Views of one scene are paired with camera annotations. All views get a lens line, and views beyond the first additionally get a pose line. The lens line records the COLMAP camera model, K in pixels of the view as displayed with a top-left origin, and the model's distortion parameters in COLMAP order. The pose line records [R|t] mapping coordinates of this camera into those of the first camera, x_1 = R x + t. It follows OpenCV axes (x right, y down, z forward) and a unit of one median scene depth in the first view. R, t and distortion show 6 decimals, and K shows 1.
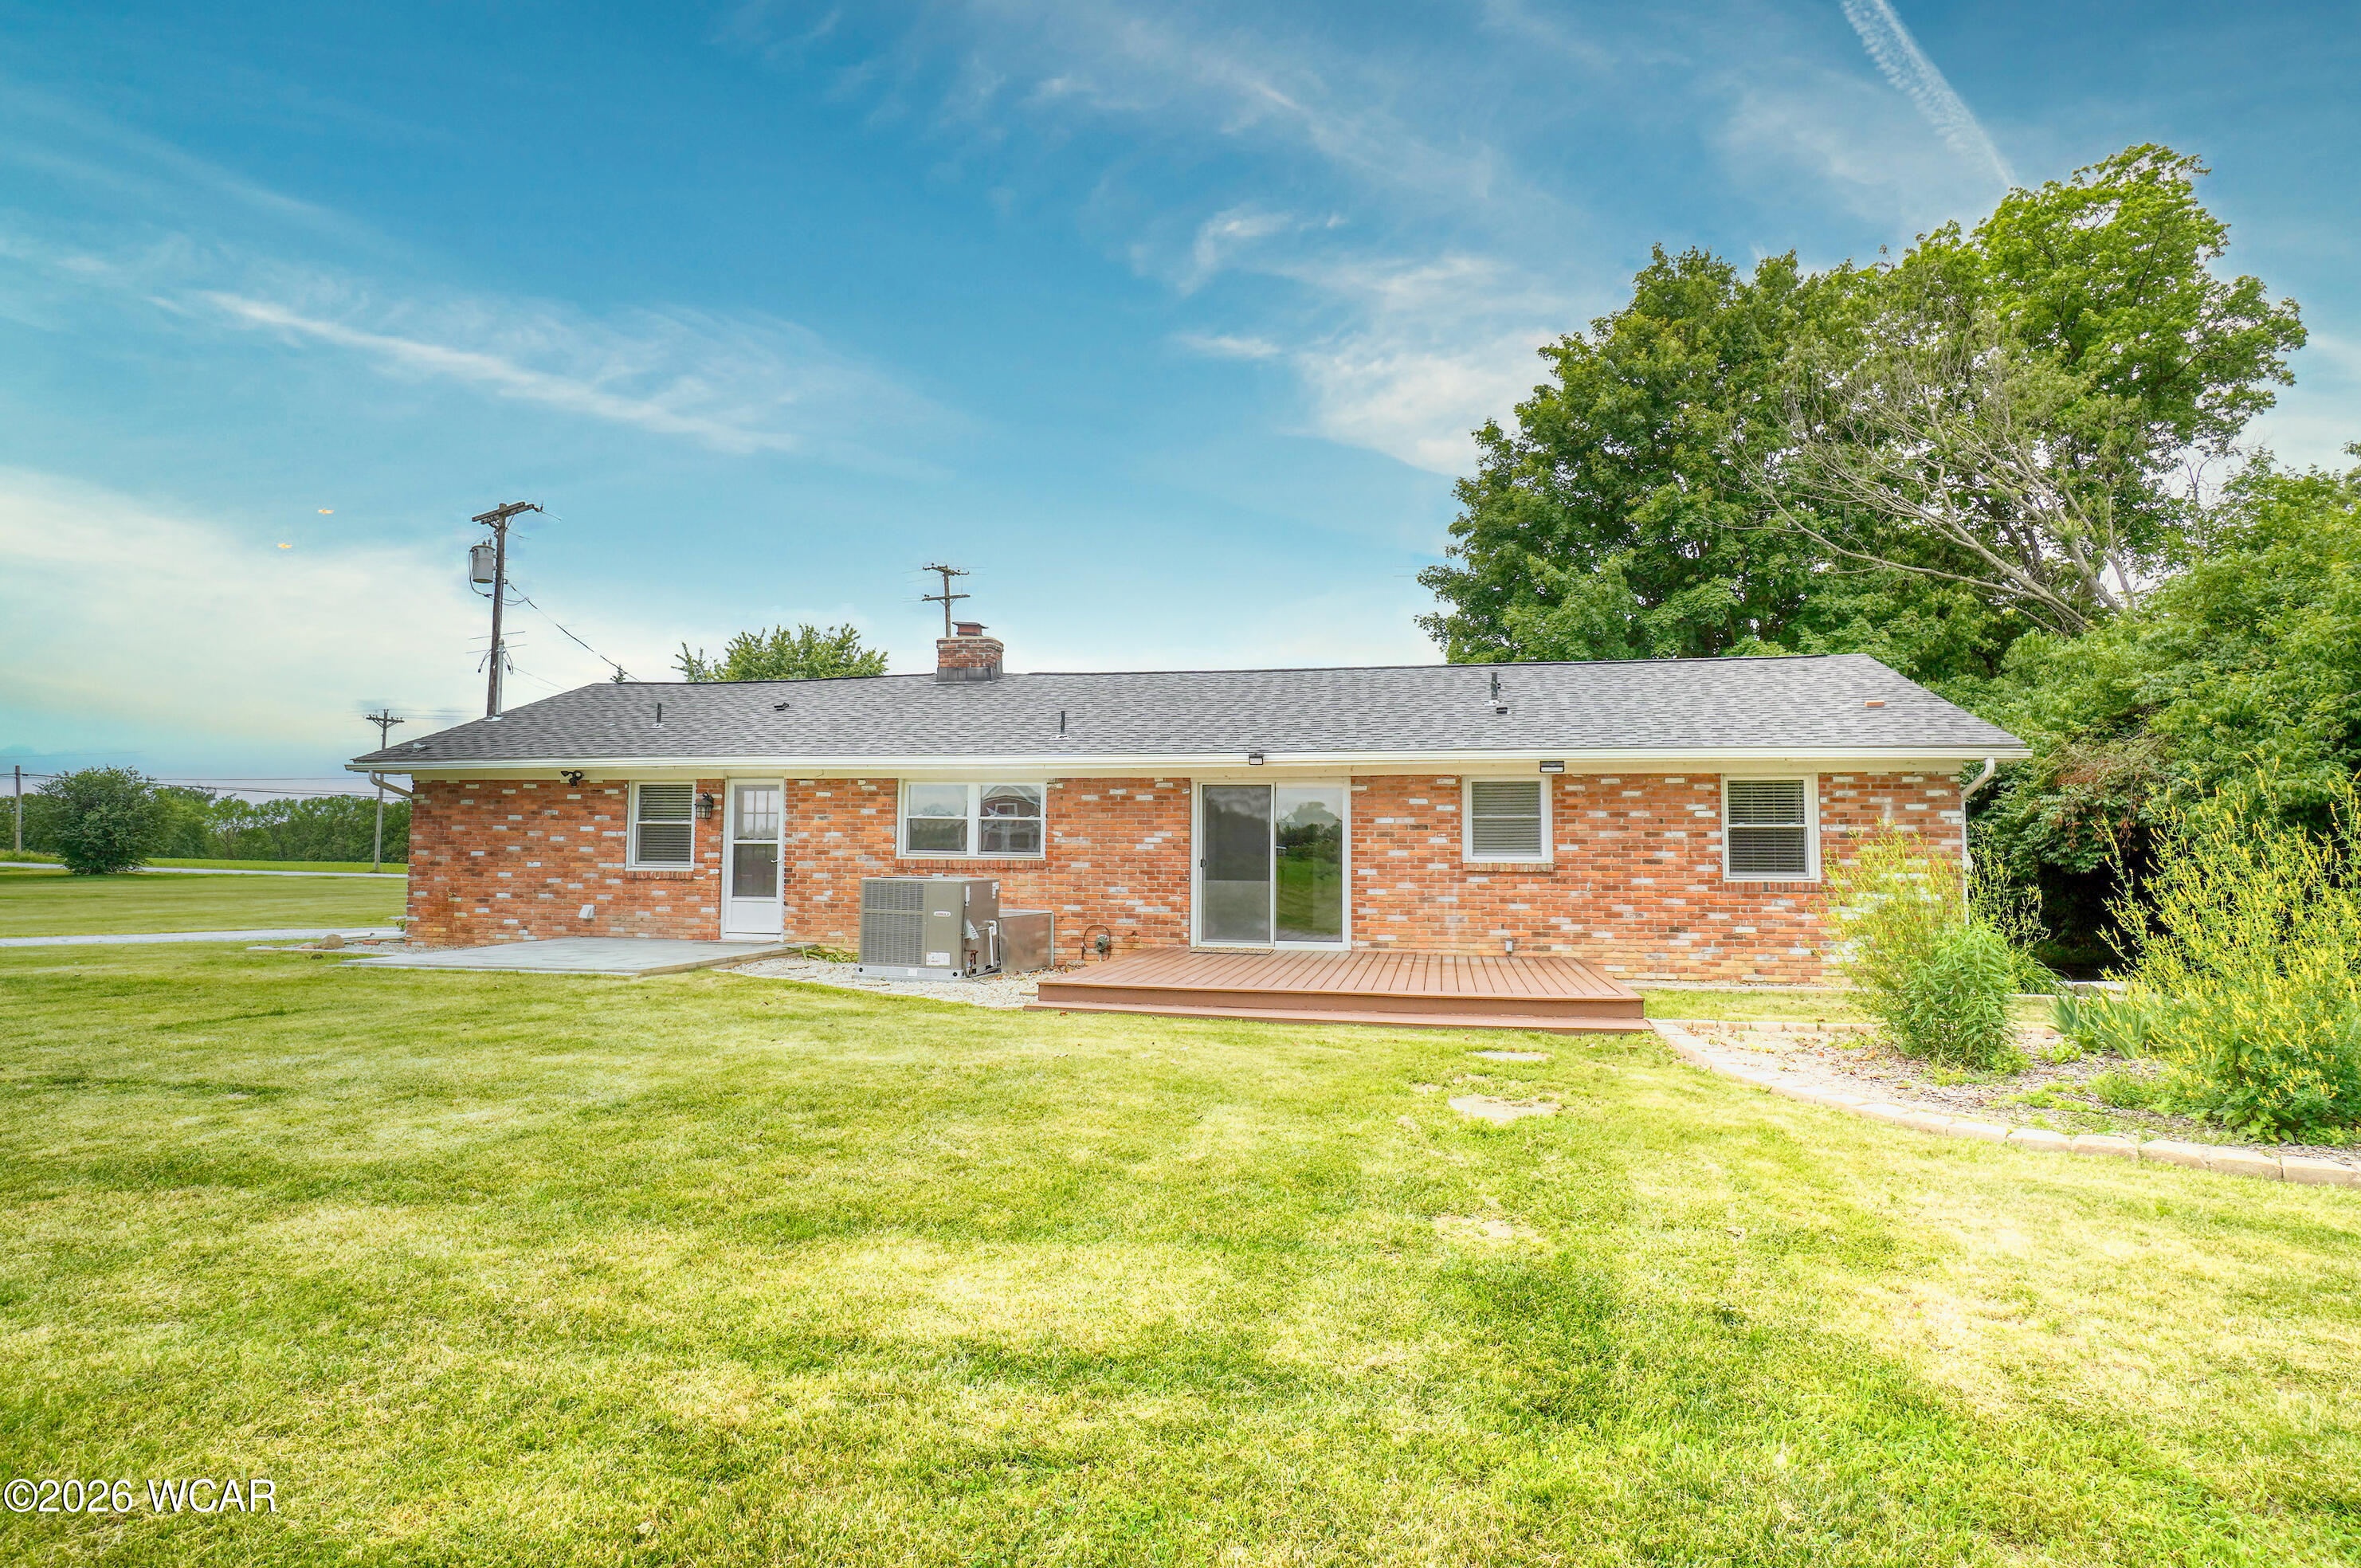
lens RADIAL K [[1305.8, 0, 1153.3], [0, 1305.8, 772.8], [0, 0, 1]] dist [-0.022129, 0.000297]
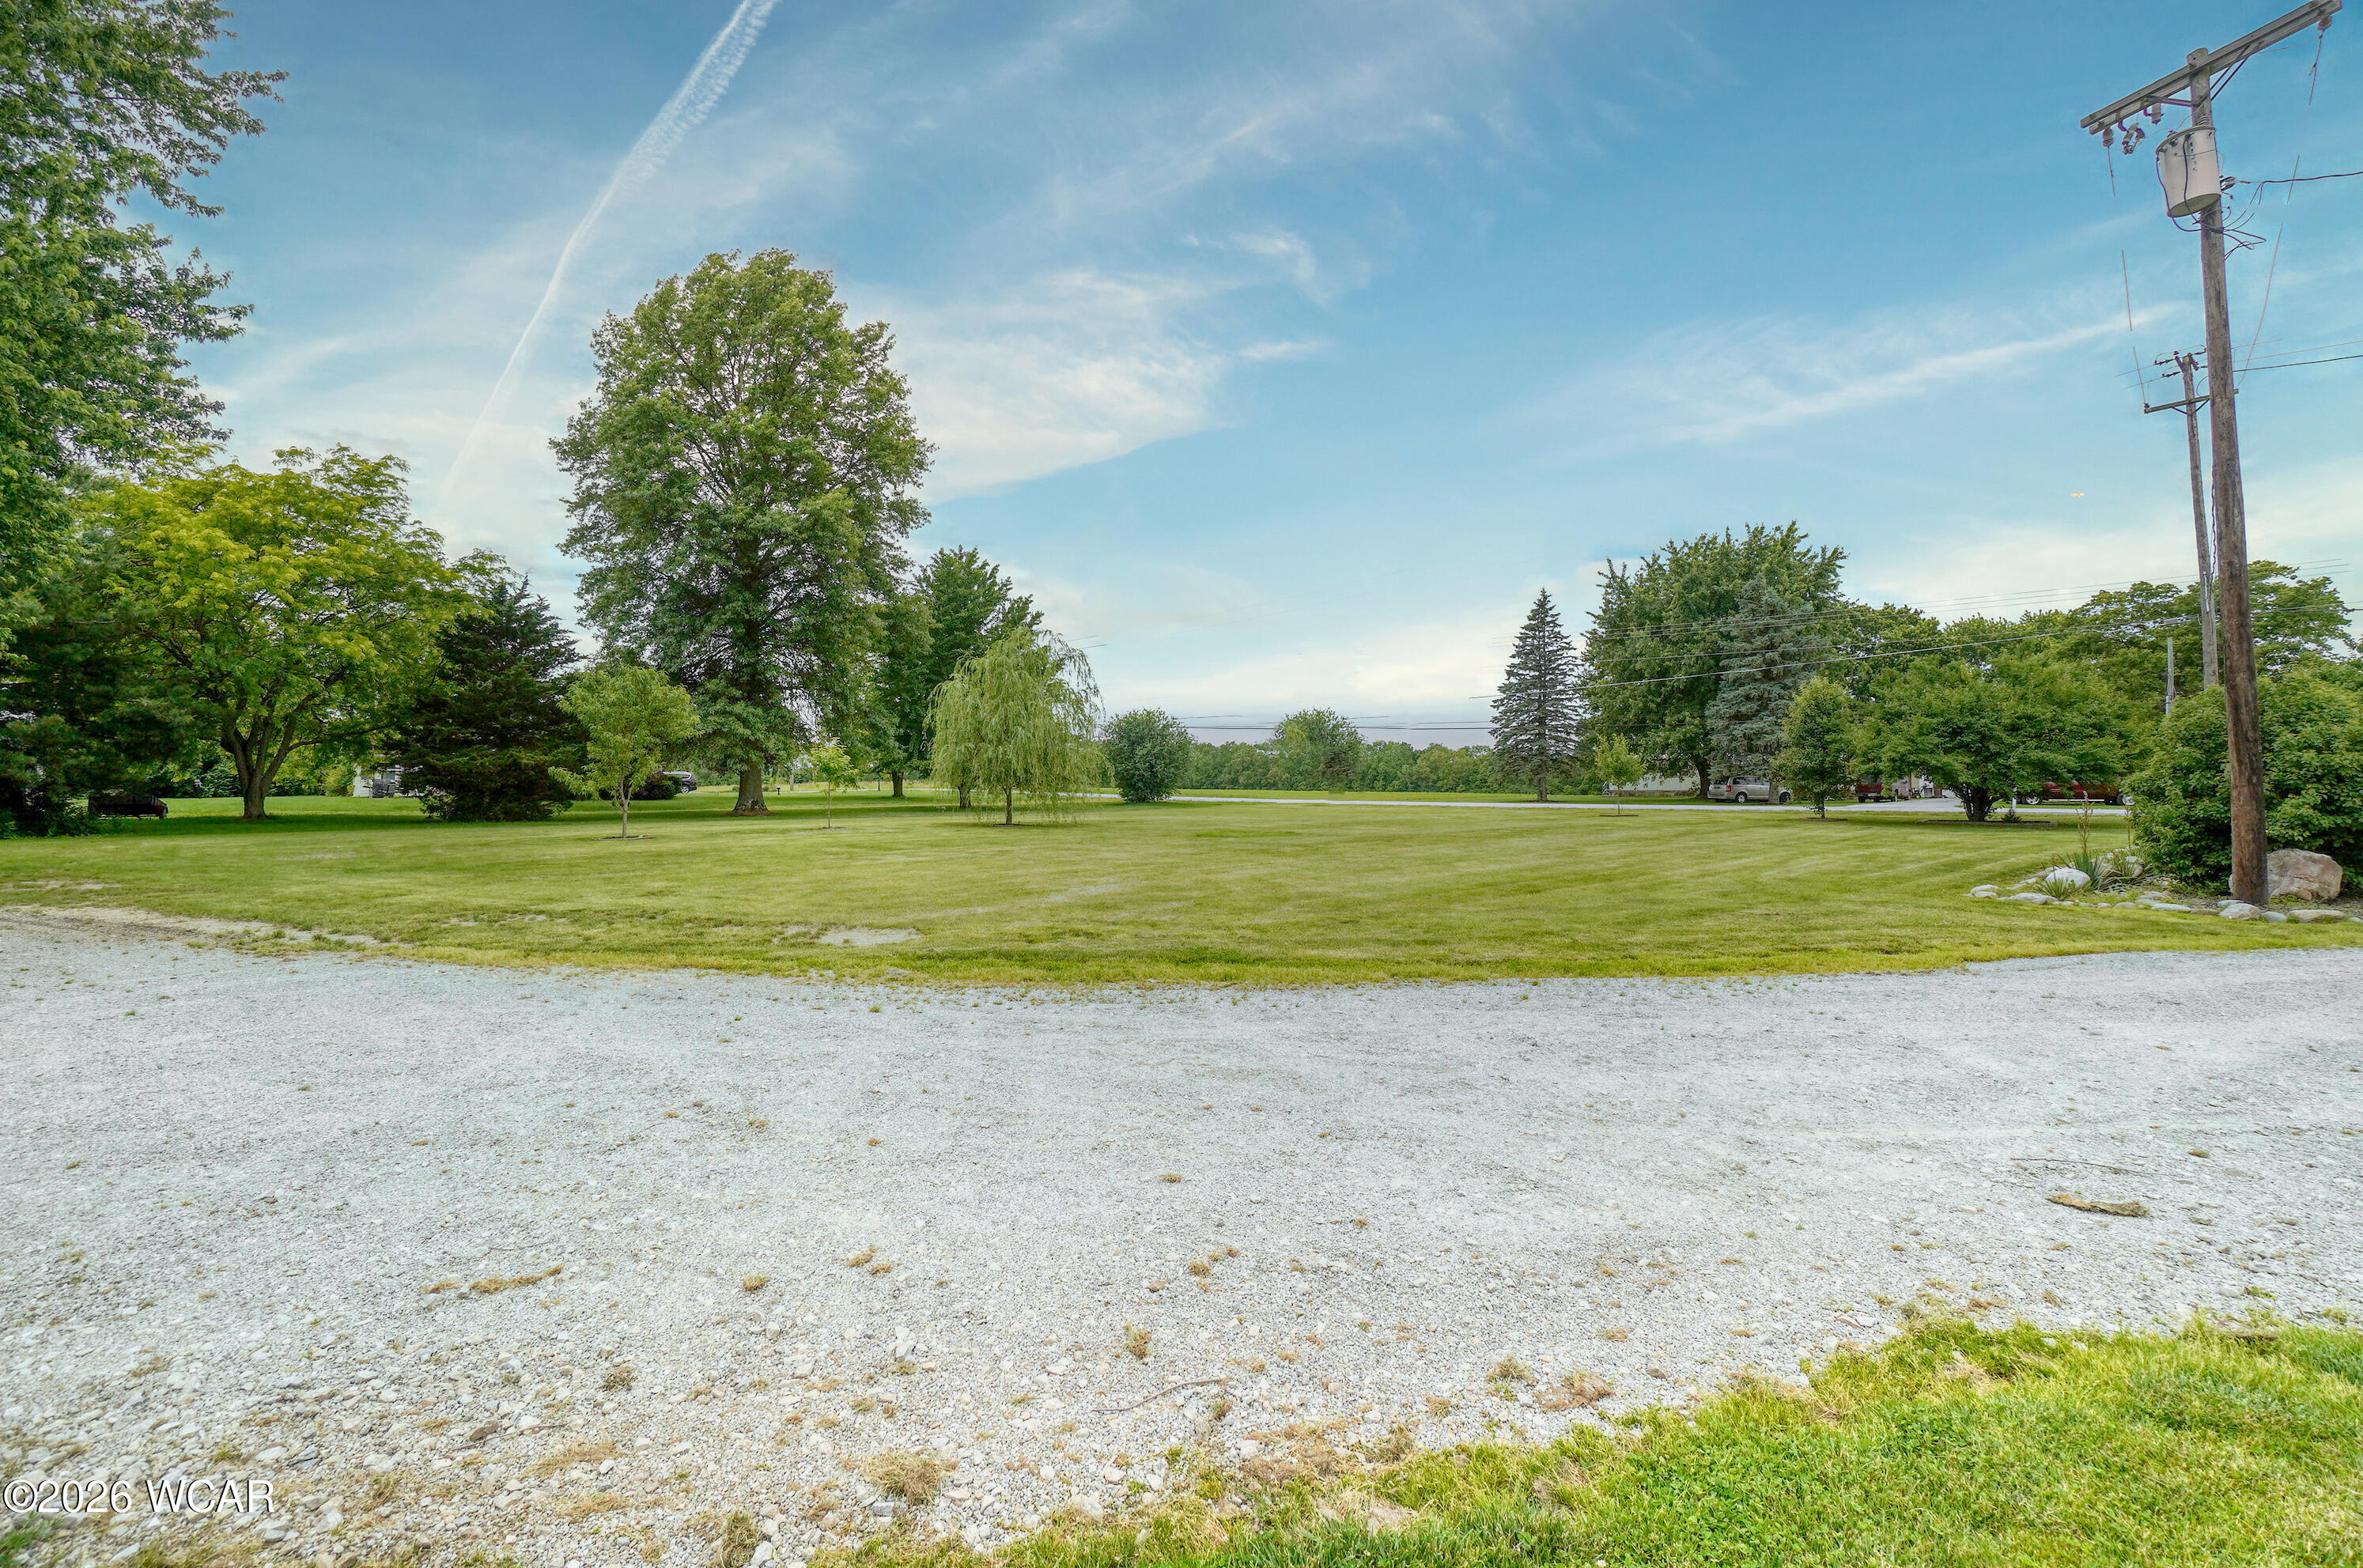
lens RADIAL K [[1054.4, 0, 1162.2], [0, 1054.4, 753.6], [0, 0, 1]] dist [-0.057717, 0.021263]
pose [[0.846091, -0.024466, -0.532477, -1.172226], [0.043879, 0.998753, 0.023831, 0.053890], [0.531230, -0.043528, 0.846109, 0.853471]]
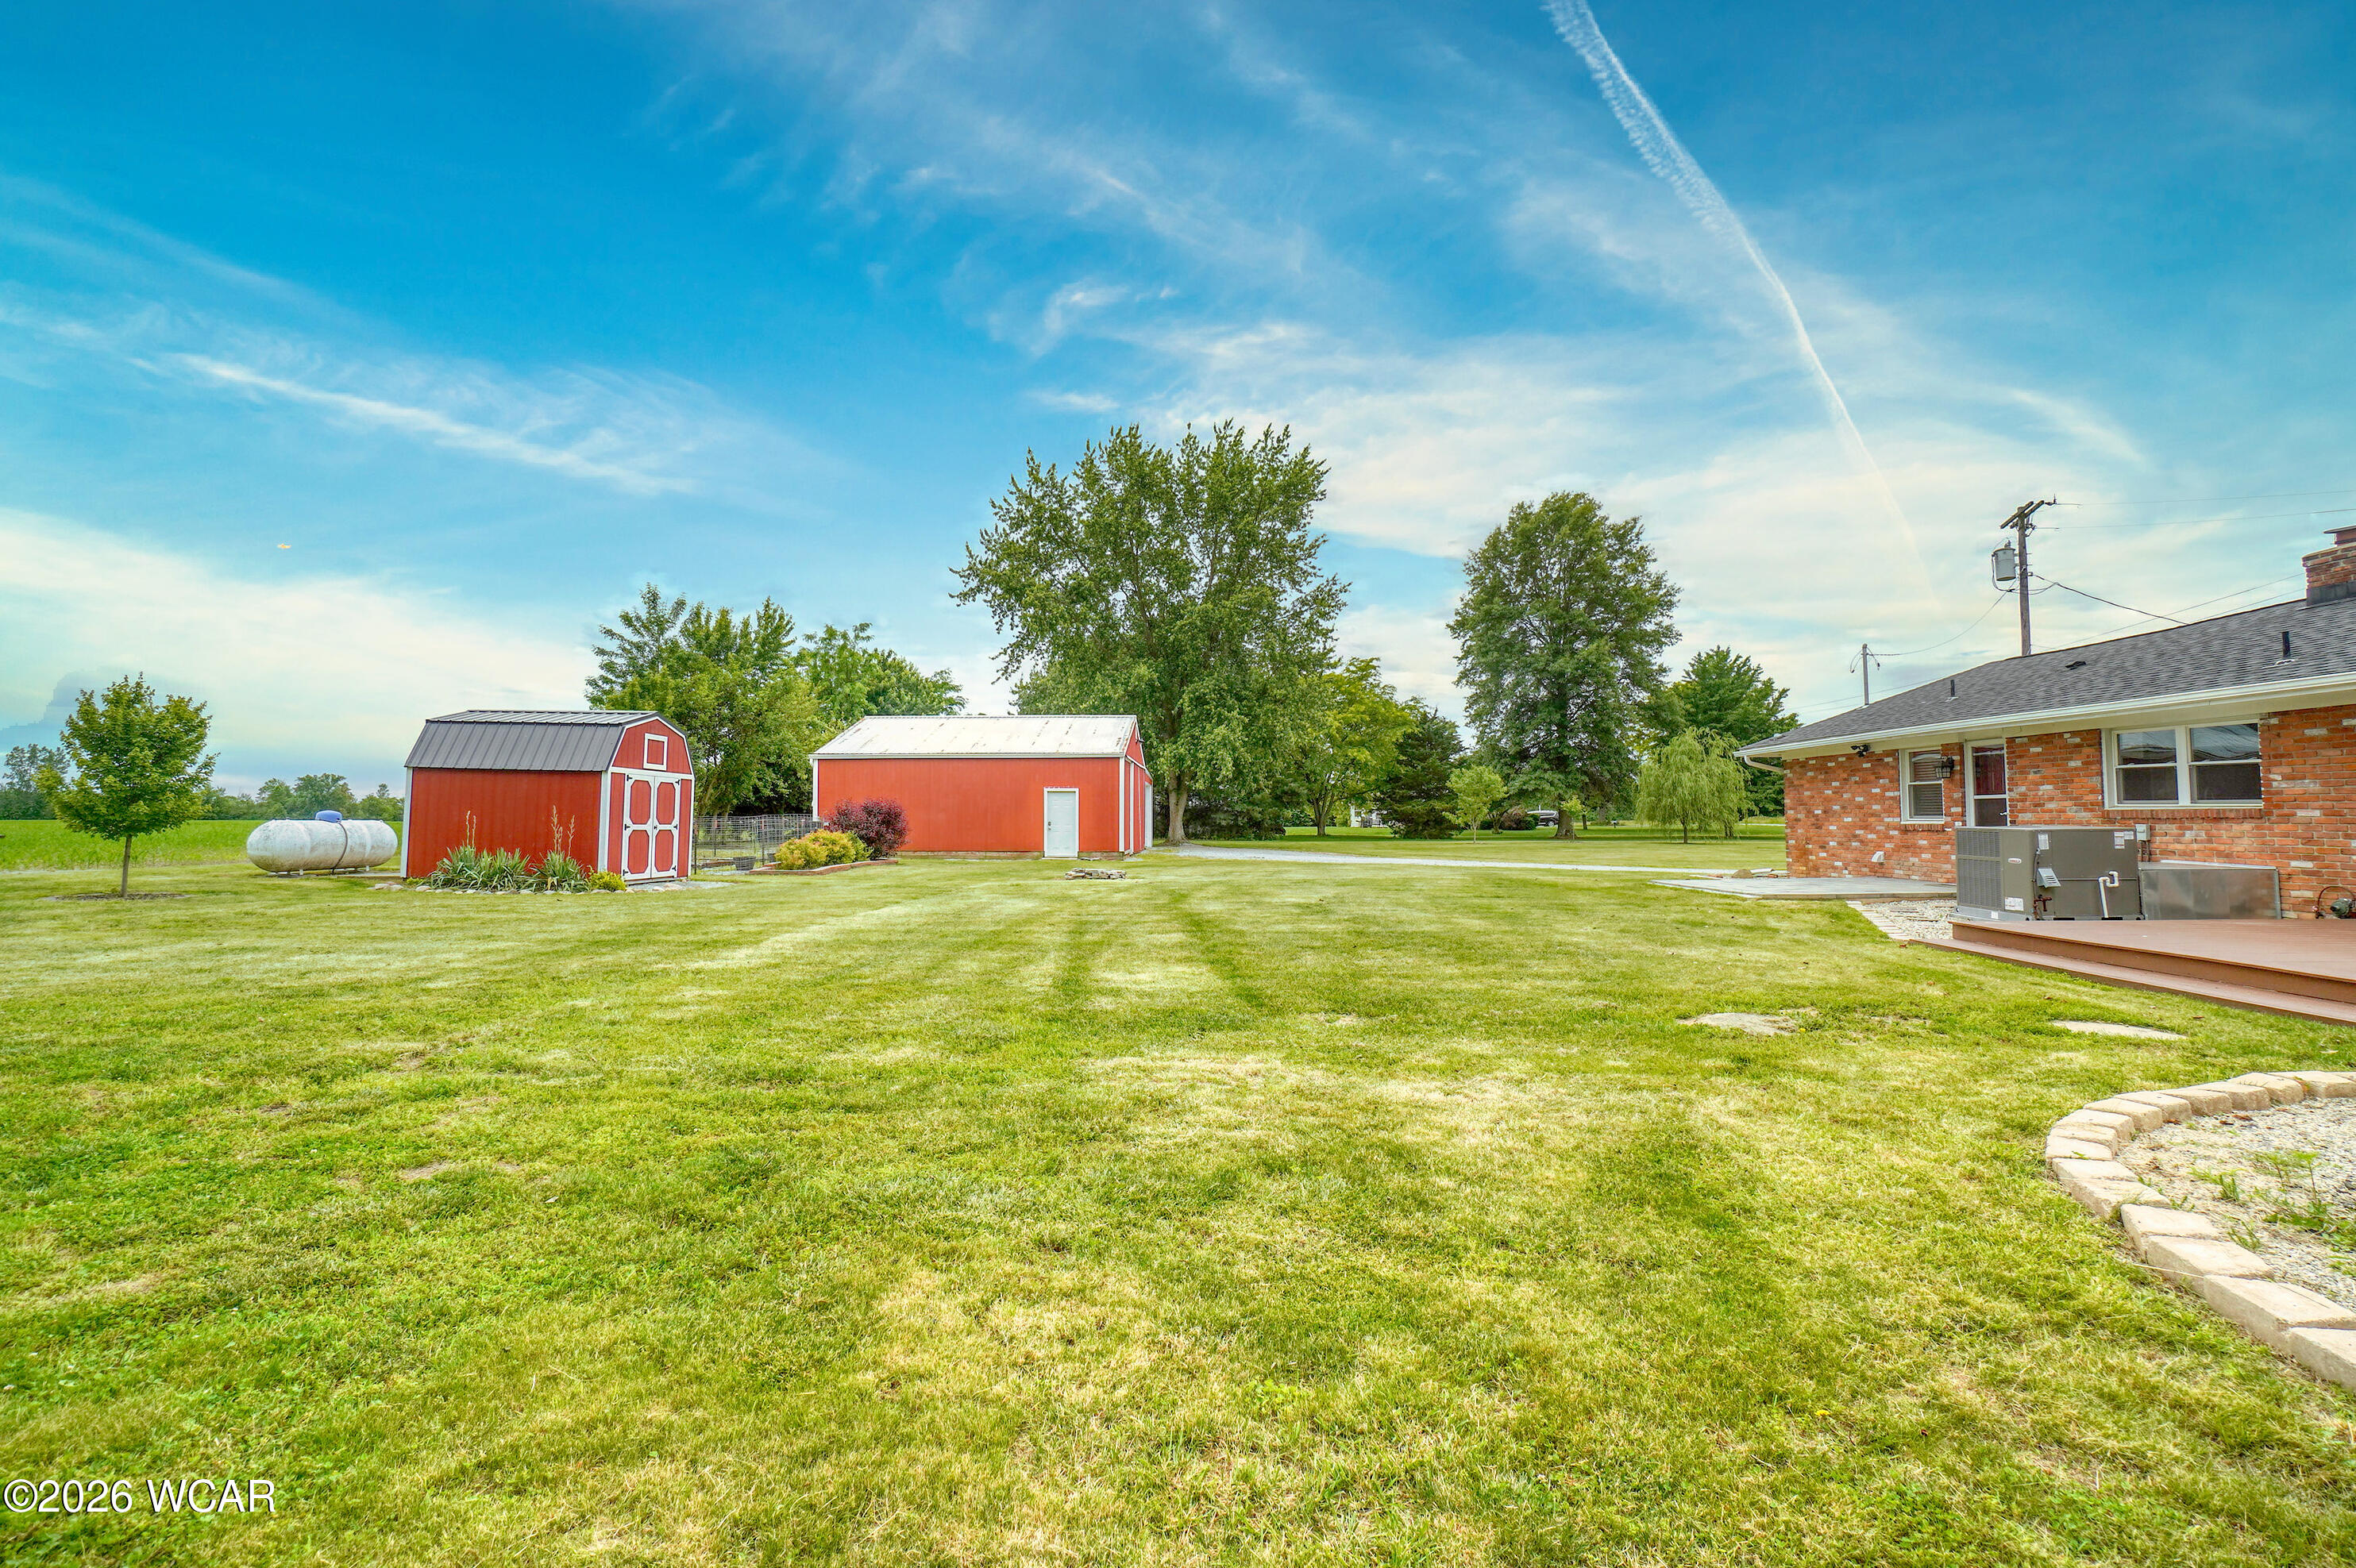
lens RADIAL K [[1063.1, 0, 1163.6], [0, 1063.1, 761.0], [0, 0, 1]] dist [-0.058421, 0.023186]
pose [[0.185120, -0.061434, -0.980794, 0.423872], [0.065184, 0.996614, -0.050122, 0.020965], [0.980552, -0.054653, 0.188498, 0.150218]]
